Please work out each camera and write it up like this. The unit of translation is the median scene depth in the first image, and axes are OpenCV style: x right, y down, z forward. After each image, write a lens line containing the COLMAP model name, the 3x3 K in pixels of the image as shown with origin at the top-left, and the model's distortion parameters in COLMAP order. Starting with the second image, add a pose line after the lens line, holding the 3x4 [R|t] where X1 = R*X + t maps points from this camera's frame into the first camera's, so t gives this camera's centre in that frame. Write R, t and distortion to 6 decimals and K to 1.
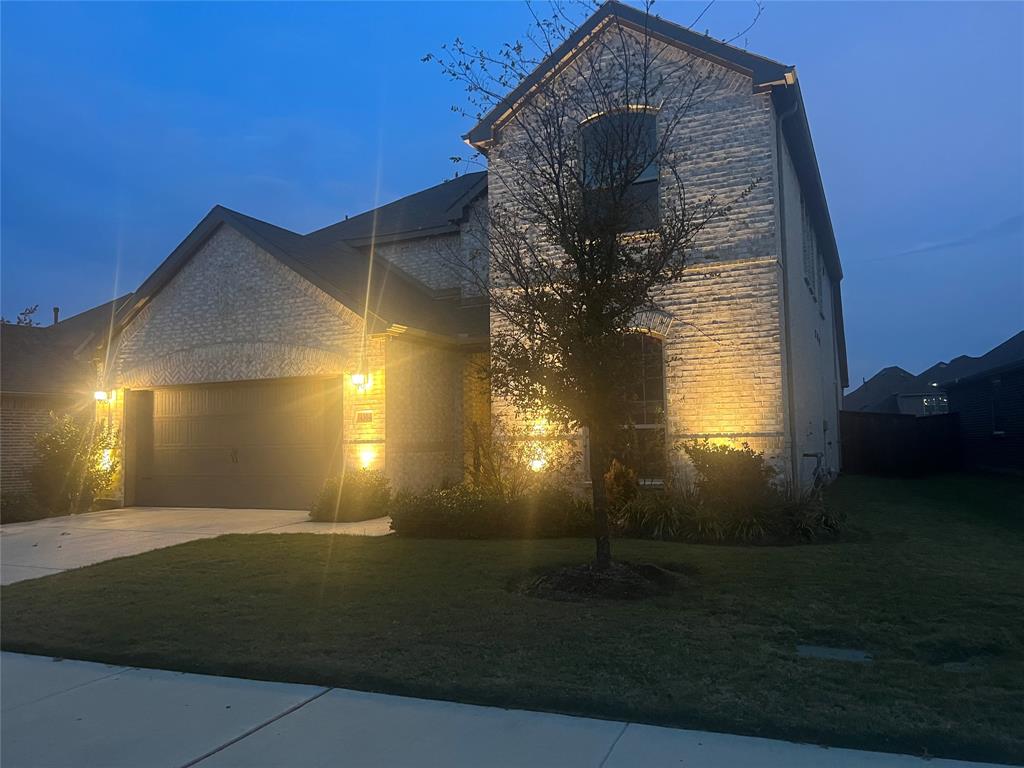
lens RADIAL K [[774.0, 0, 512.8], [0, 774.0, 385.5], [0, 0, 1]] dist [0.010457, -0.001498]
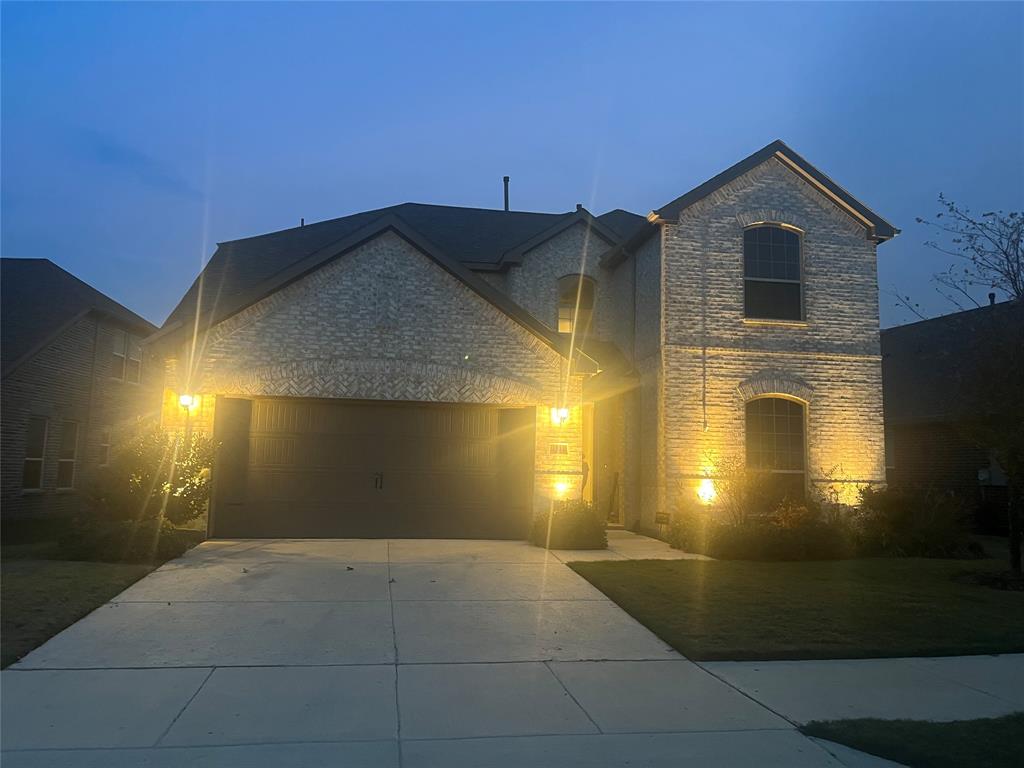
lens RADIAL K [[774.0, 0, 512.7], [0, 774.0, 381.3], [0, 0, 1]] dist [0.010457, -0.001498]
pose [[0.827836, 0.105370, 0.550985, -0.813620], [-0.080310, 0.994344, -0.069494, 0.026519], [-0.555192, 0.013280, 0.831616, 0.152574]]
